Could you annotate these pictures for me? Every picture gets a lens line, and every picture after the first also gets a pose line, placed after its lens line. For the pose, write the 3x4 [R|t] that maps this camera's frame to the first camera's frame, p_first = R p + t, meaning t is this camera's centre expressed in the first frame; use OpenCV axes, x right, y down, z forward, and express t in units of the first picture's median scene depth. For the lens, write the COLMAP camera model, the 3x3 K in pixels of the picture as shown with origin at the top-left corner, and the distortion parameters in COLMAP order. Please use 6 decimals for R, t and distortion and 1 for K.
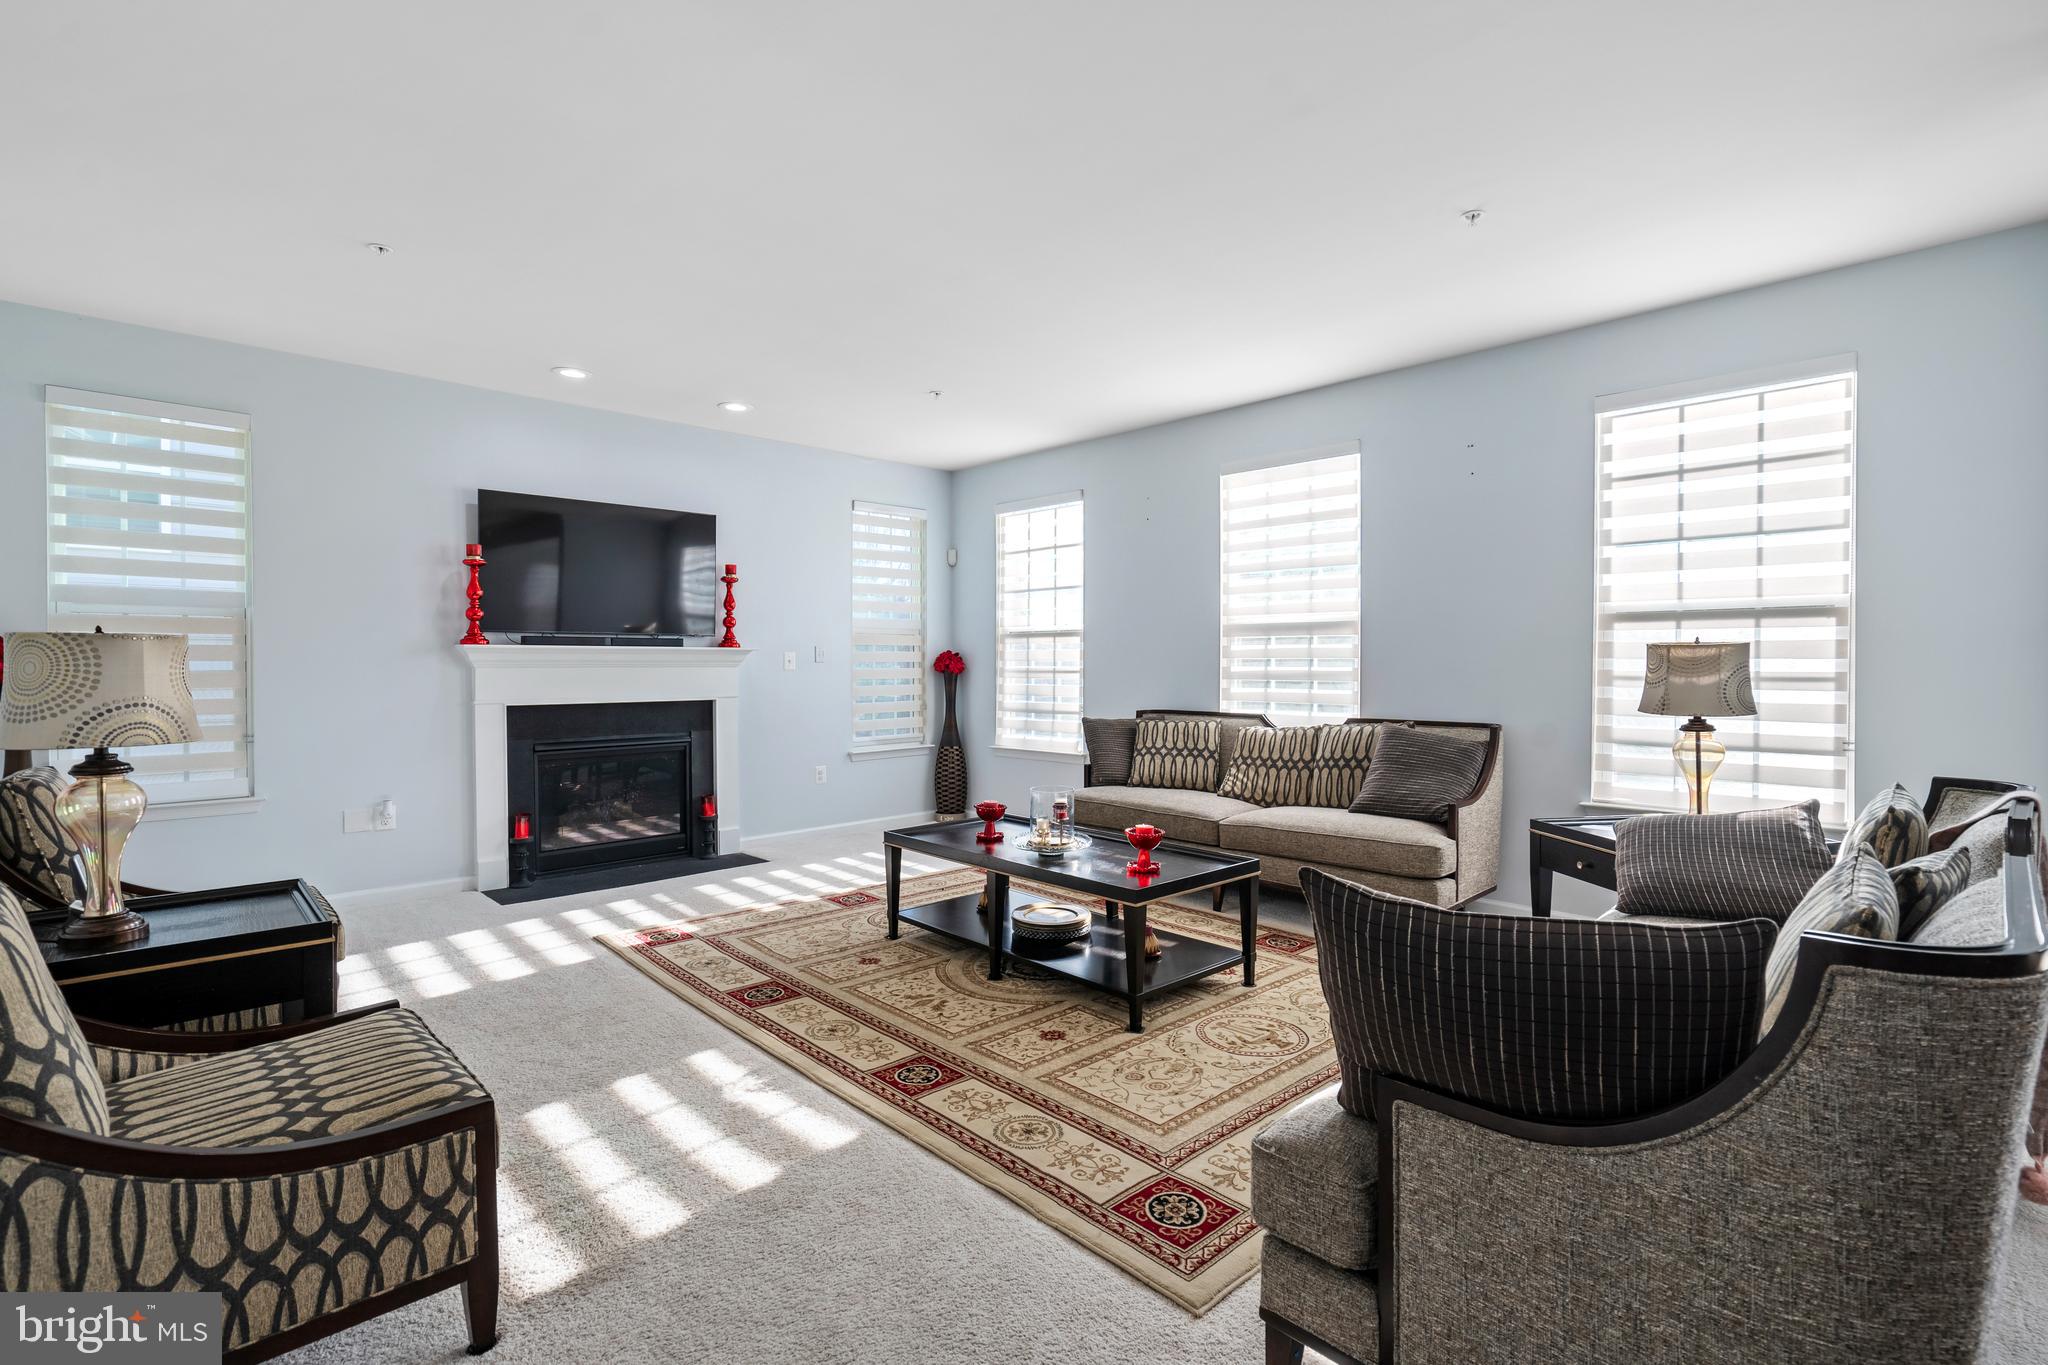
lens RADIAL K [[936.8, 0, 1018.6], [0, 936.8, 673.9], [0, 0, 1]] dist [-0.005881, 0.004094]
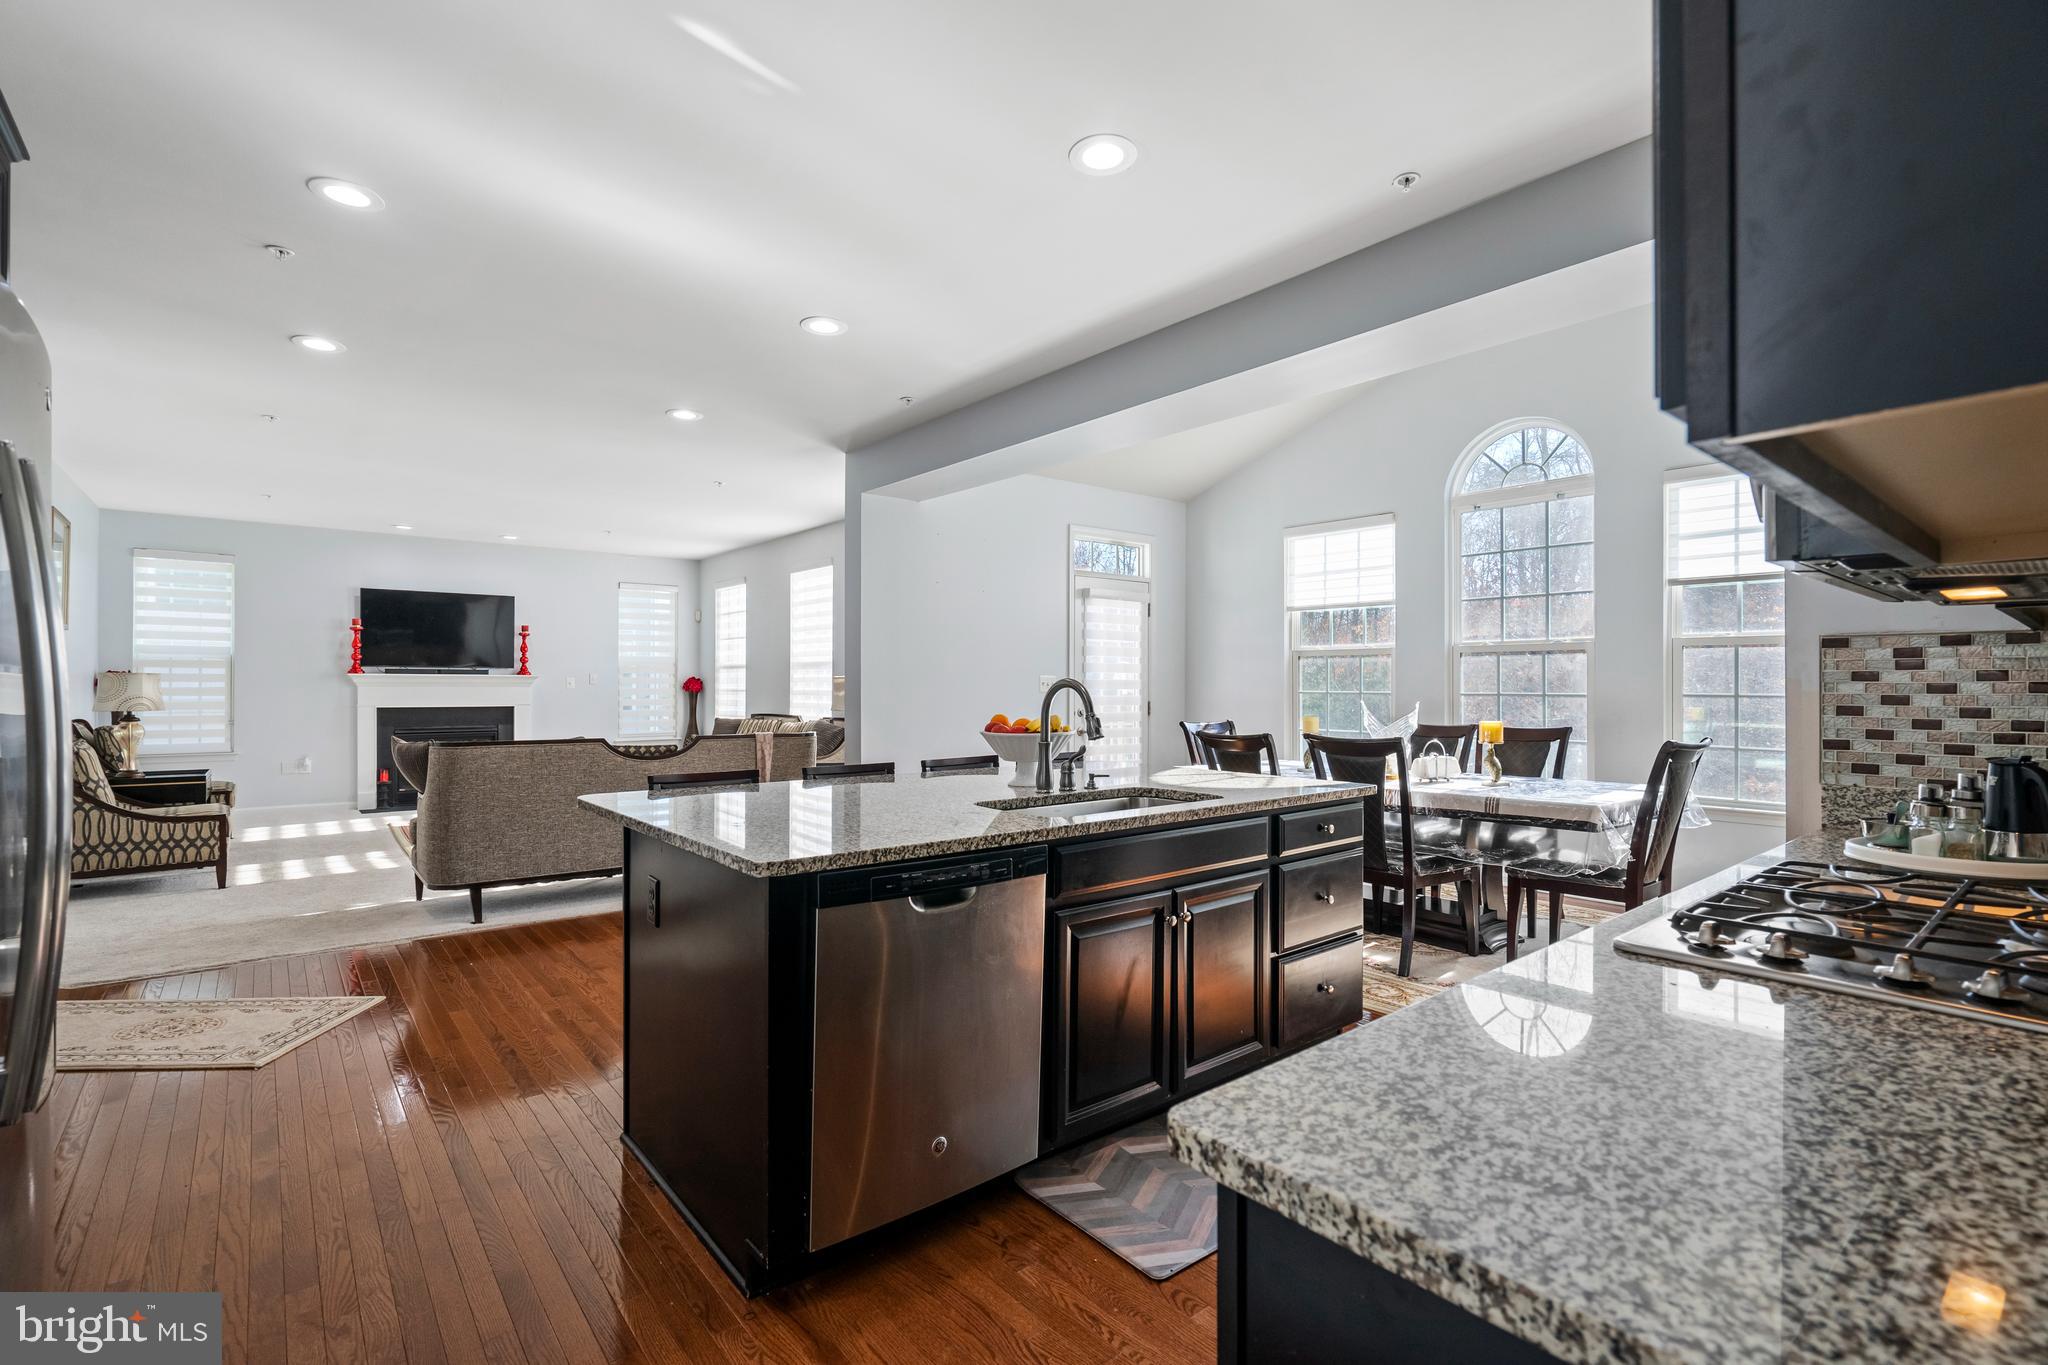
lens RADIAL K [[936.8, 0, 1022.9], [0, 936.8, 687.5], [0, 0, 1]] dist [-0.005881, 0.004094]
pose [[0.996796, 0.004483, -0.079866, 0.862309], [-0.005273, 0.999939, -0.009689, 0.006848], [0.079818, 0.010079, 0.996759, -0.714488]]
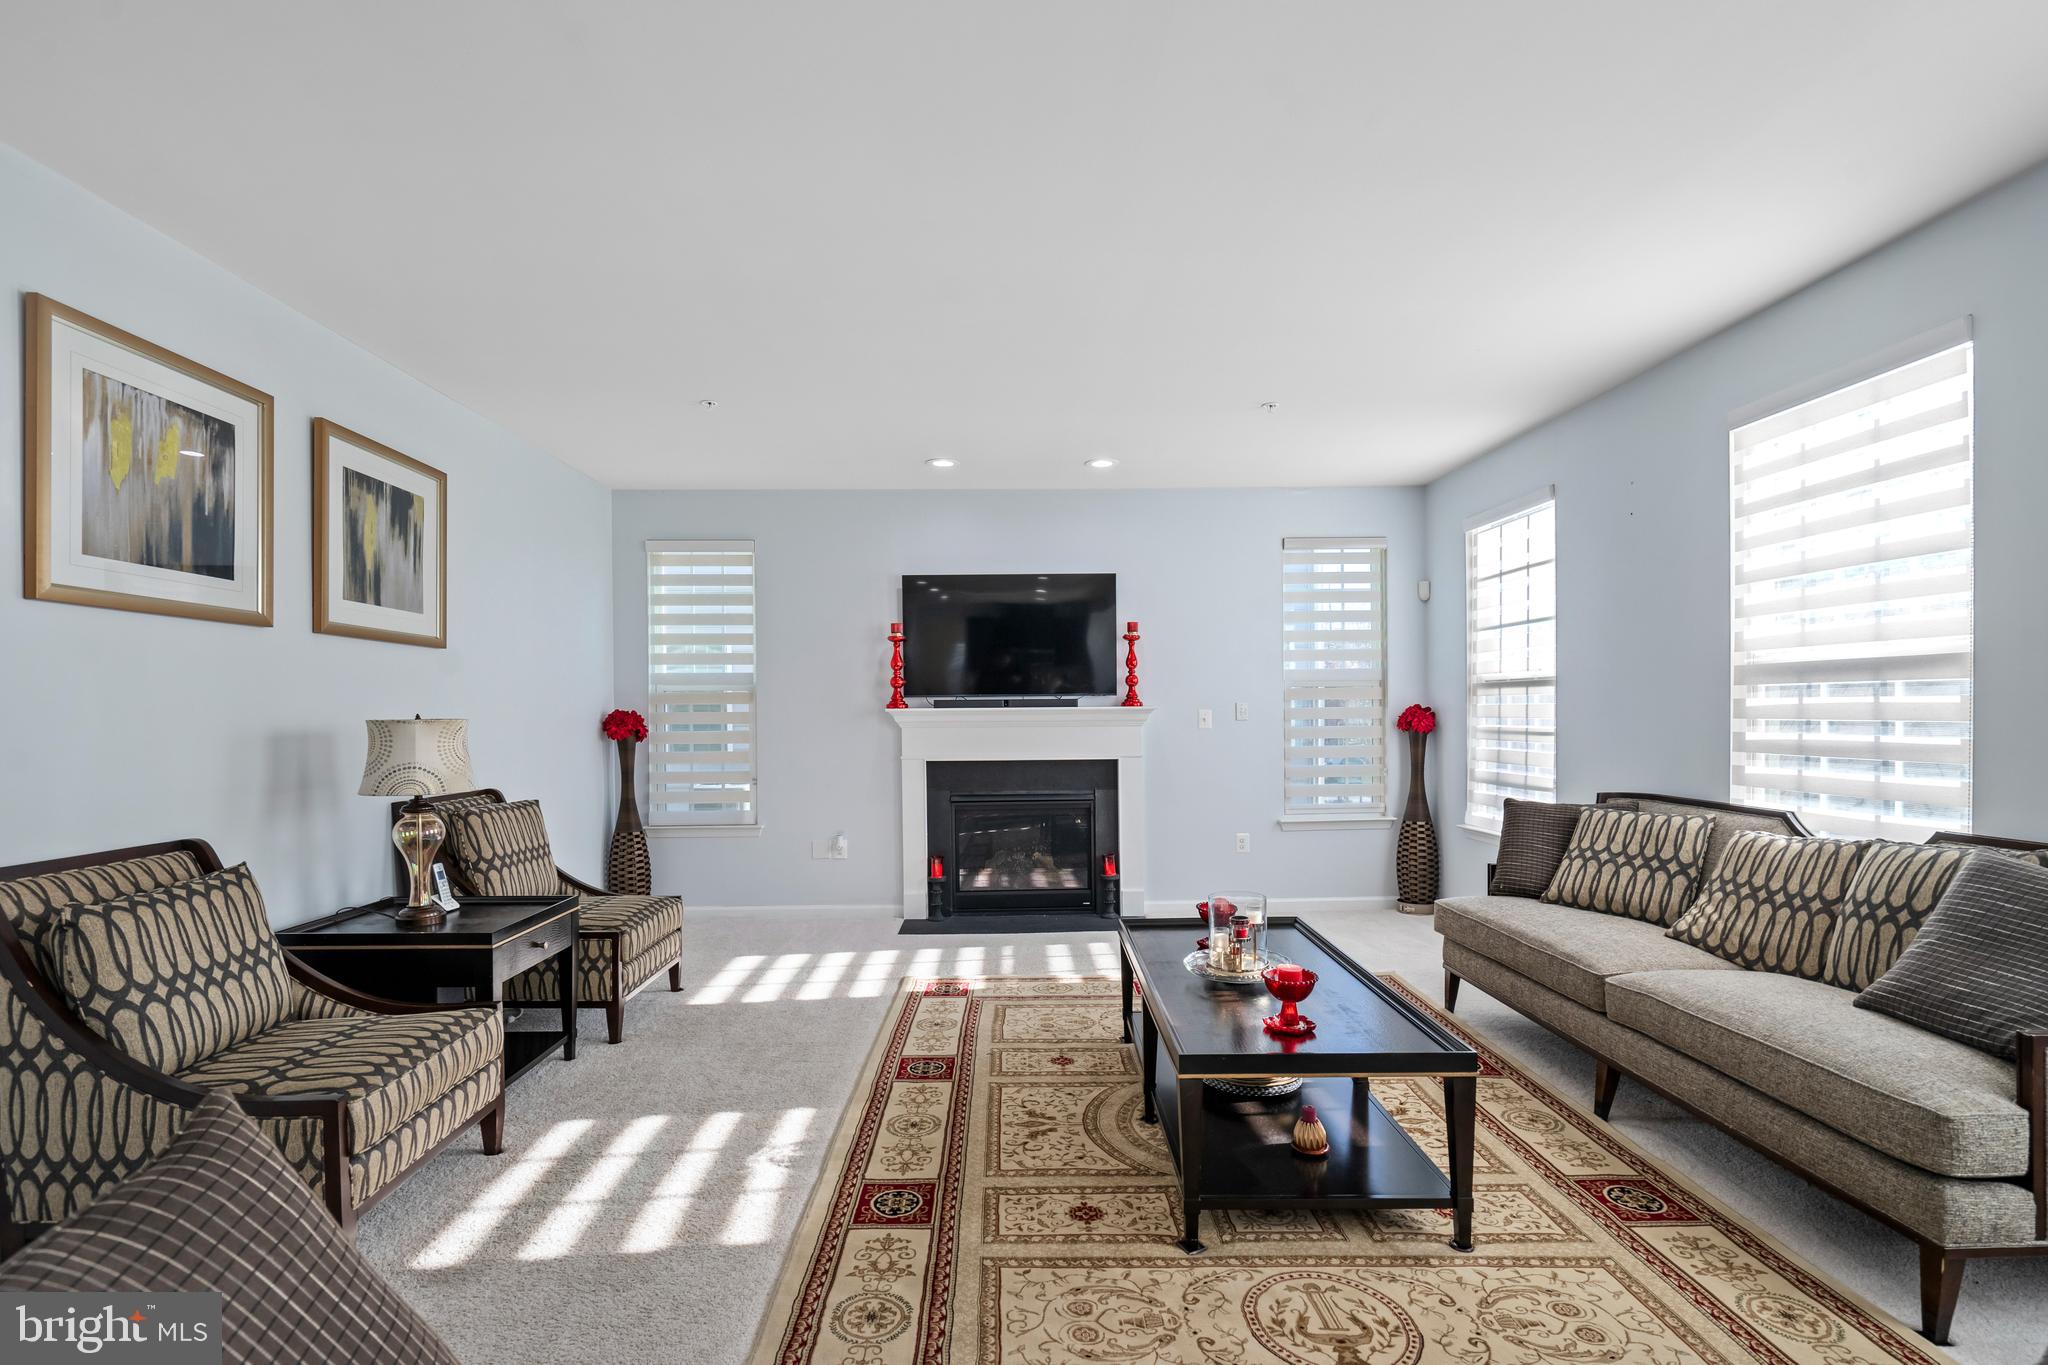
lens RADIAL K [[936.8, 0, 1016.8], [0, 936.8, 717.4], [0, 0, 1]] dist [-0.005881, 0.004094]
pose [[0.737420, -0.000372, -0.675435, 0.324800], [0.000047, 1.000000, -0.000500, -0.019315], [0.675435, 0.000337, 0.737420, 0.234133]]
